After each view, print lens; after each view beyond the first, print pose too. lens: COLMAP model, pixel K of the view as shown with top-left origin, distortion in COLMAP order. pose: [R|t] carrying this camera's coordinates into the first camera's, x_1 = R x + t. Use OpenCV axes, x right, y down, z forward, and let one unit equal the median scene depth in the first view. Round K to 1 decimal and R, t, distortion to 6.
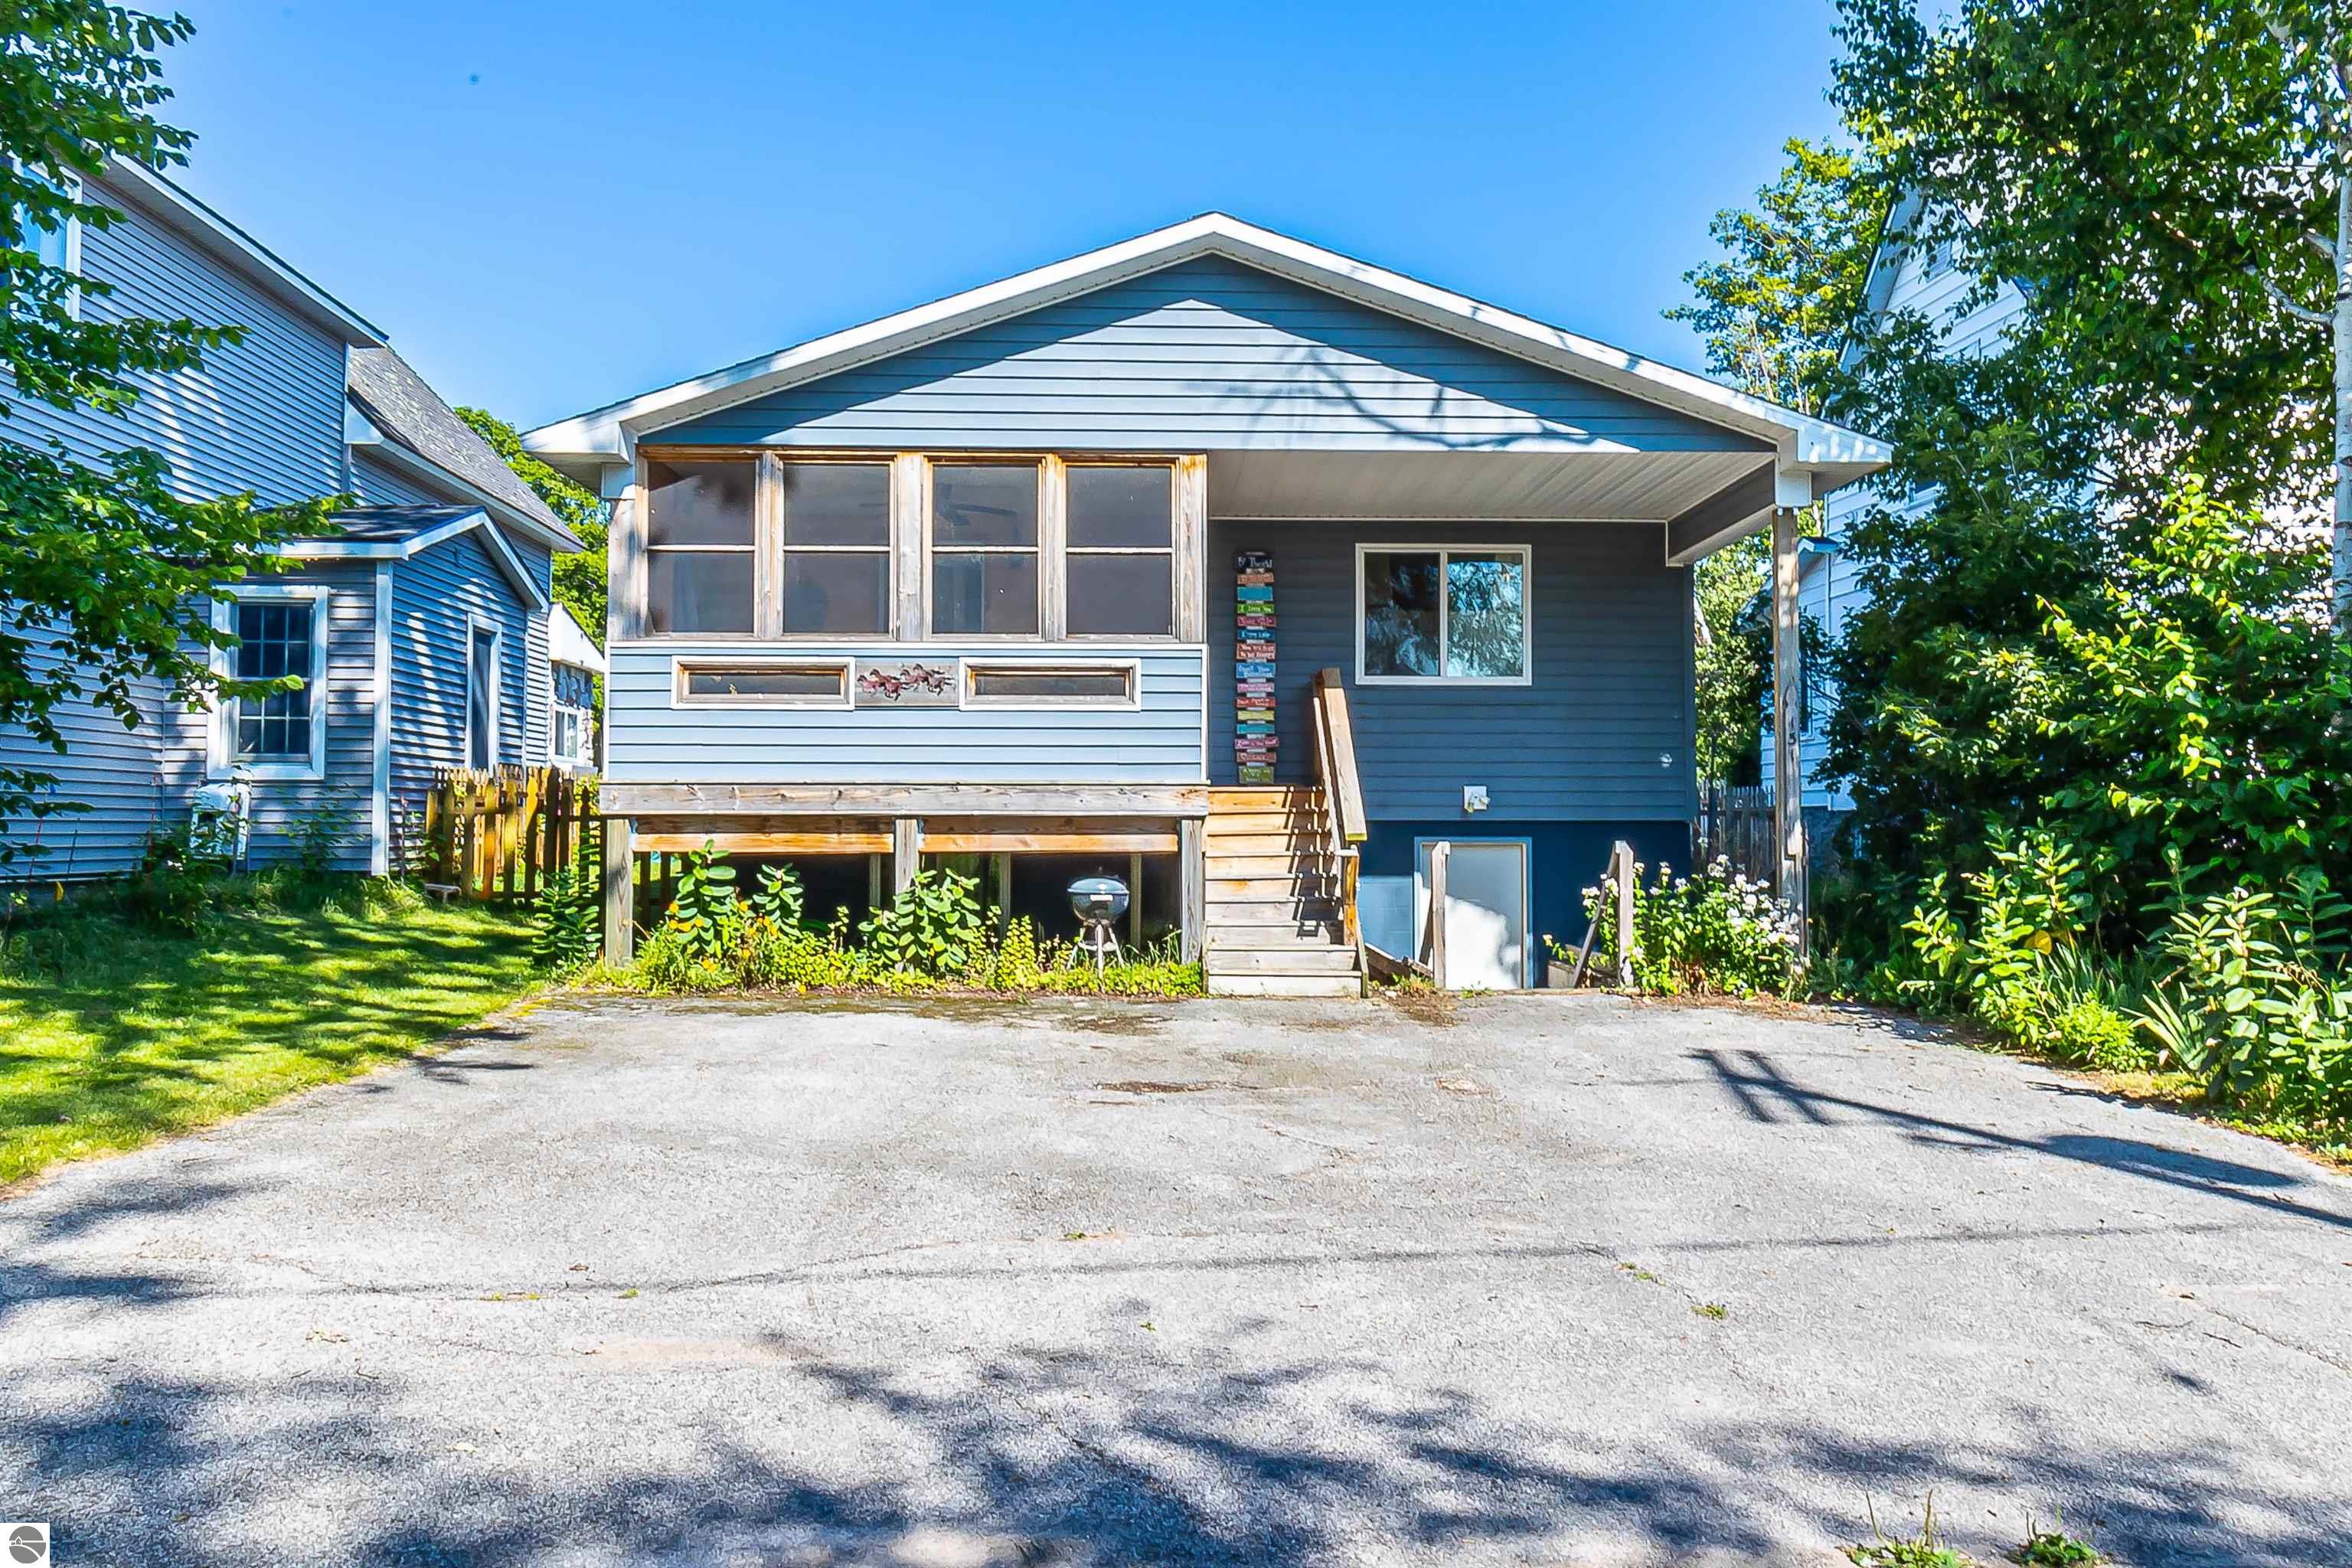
lens RADIAL K [[1873.9, 0, 1215.4], [0, 1873.9, 781.4], [0, 0, 1]] dist [0.002803, -0.005431]
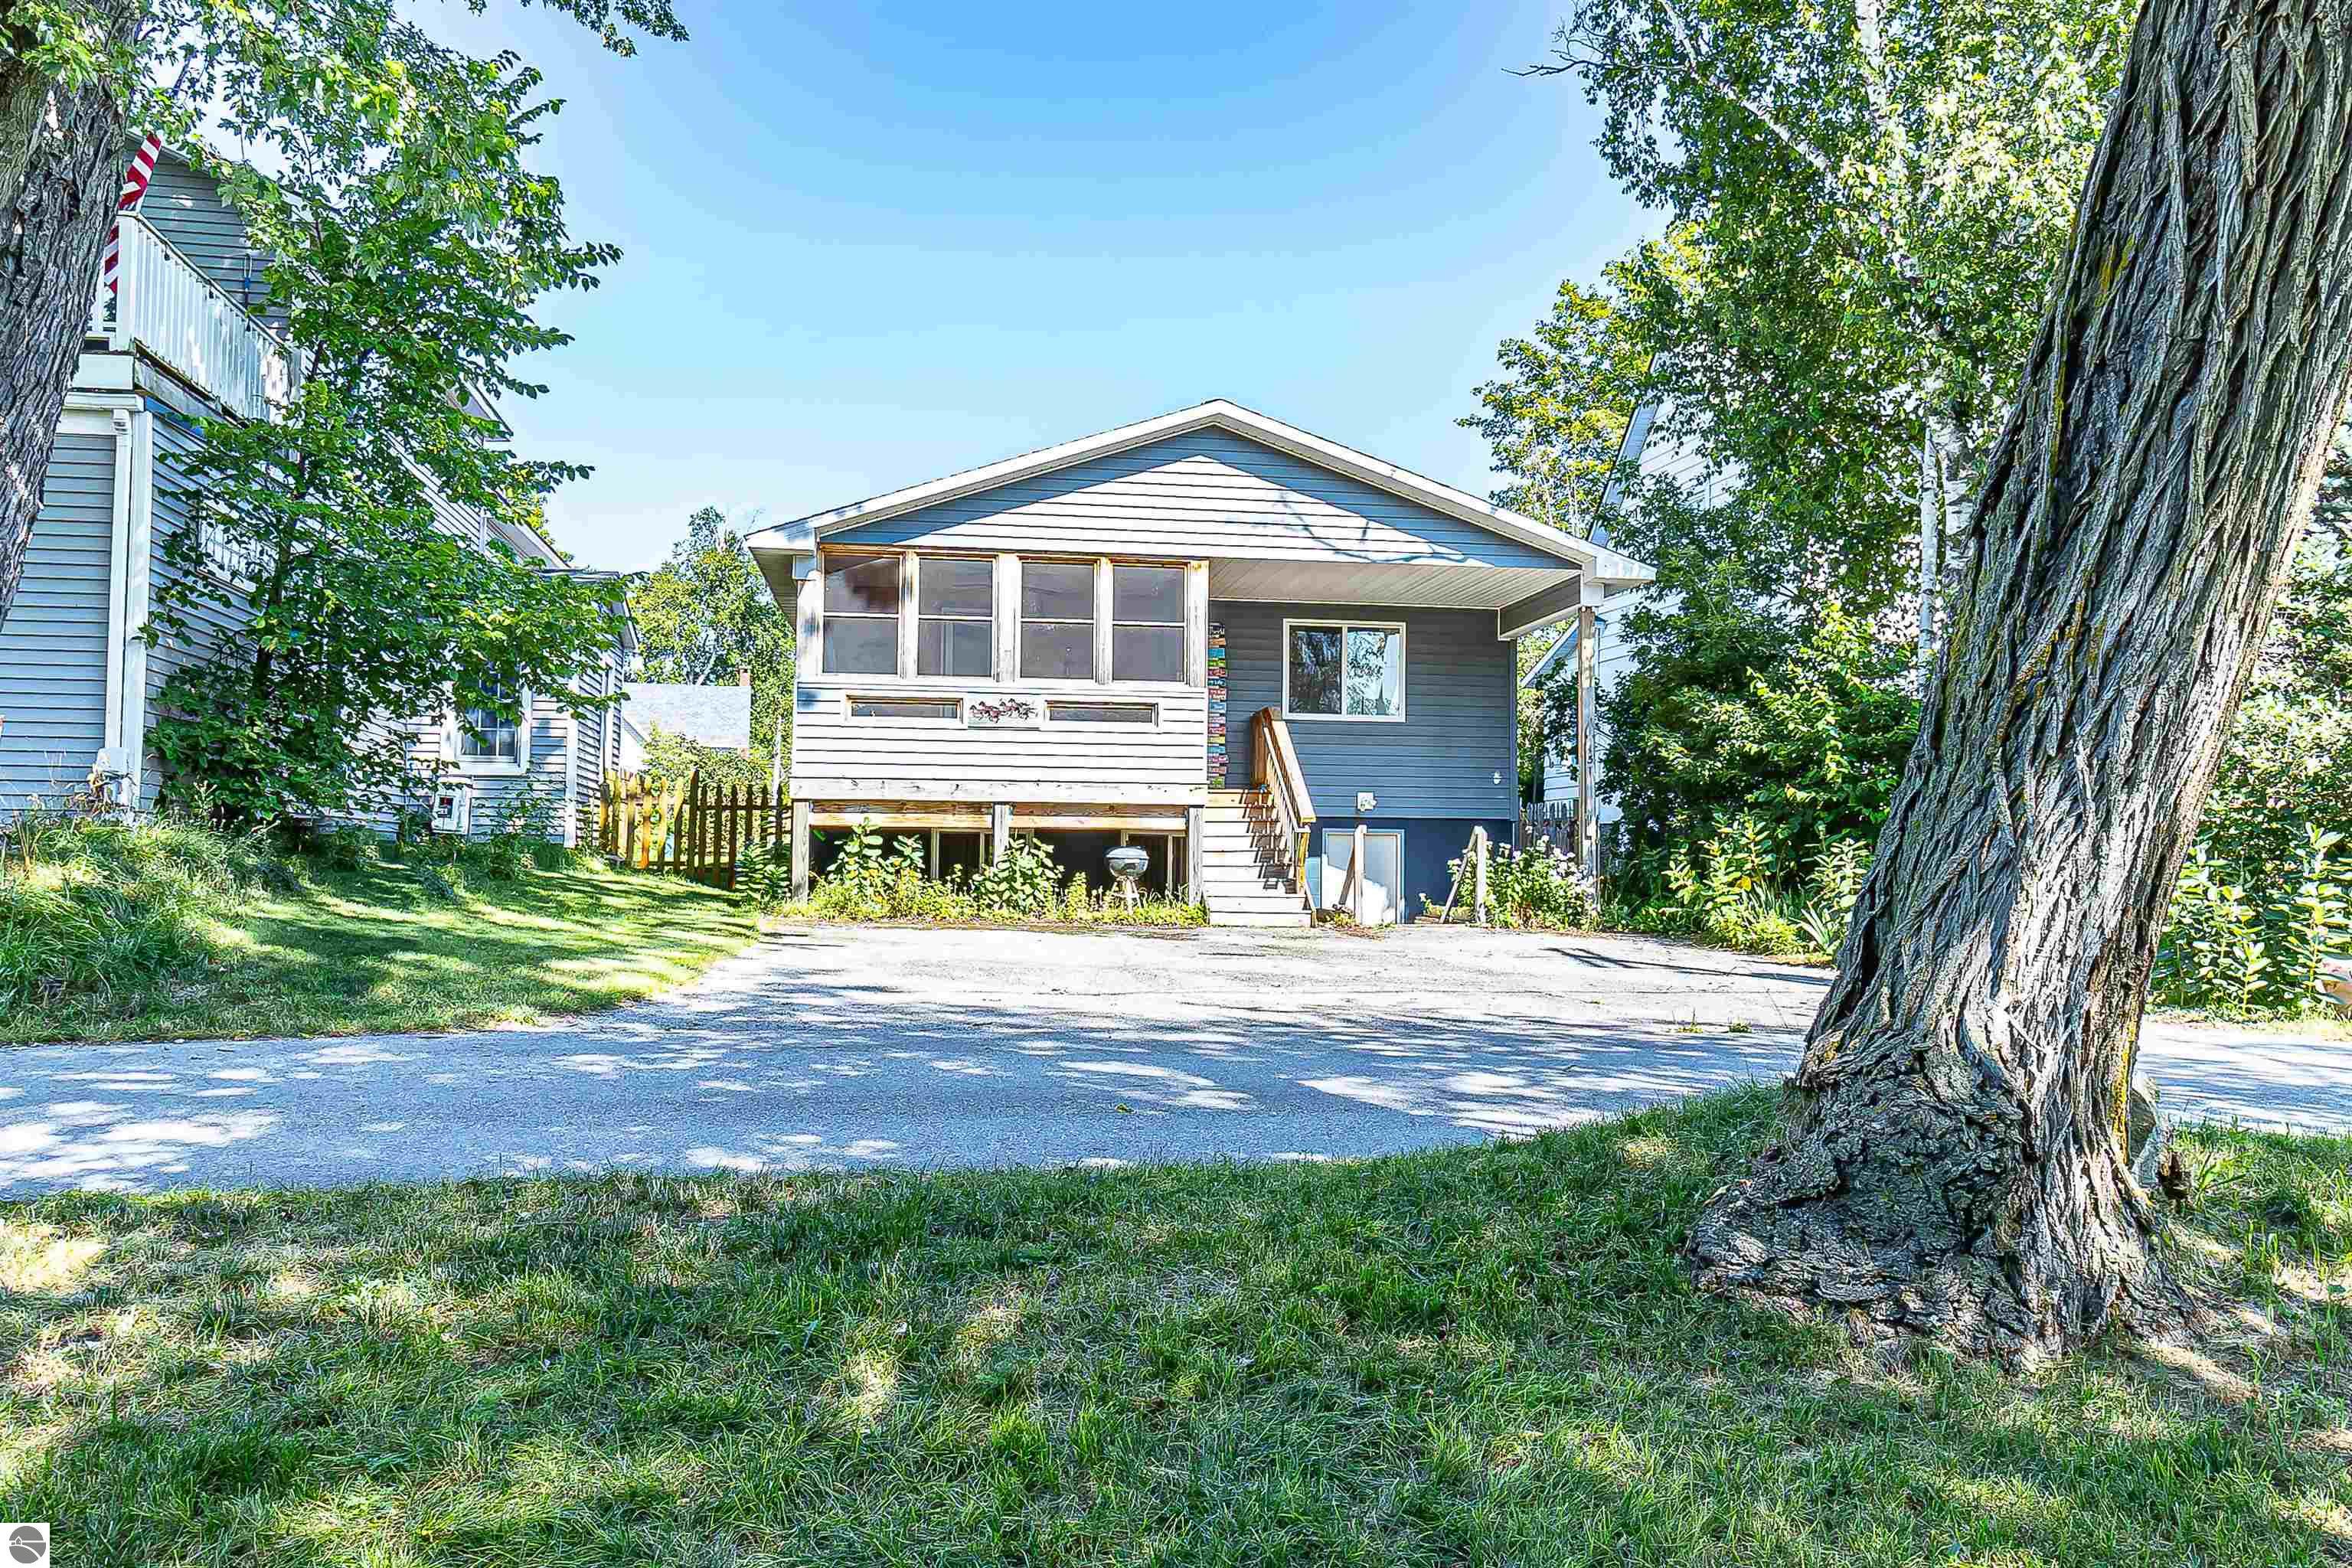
lens RADIAL K [[1873.9, 0, 1215.4], [0, 1873.9, 781.4], [0, 0, 1]] dist [0.002803, -0.005431]
pose [[0.991124, 0.014384, 0.132160, -0.192313], [-0.011470, 0.999675, -0.022786, 0.033253], [-0.132445, 0.021068, 0.990966, -0.459659]]
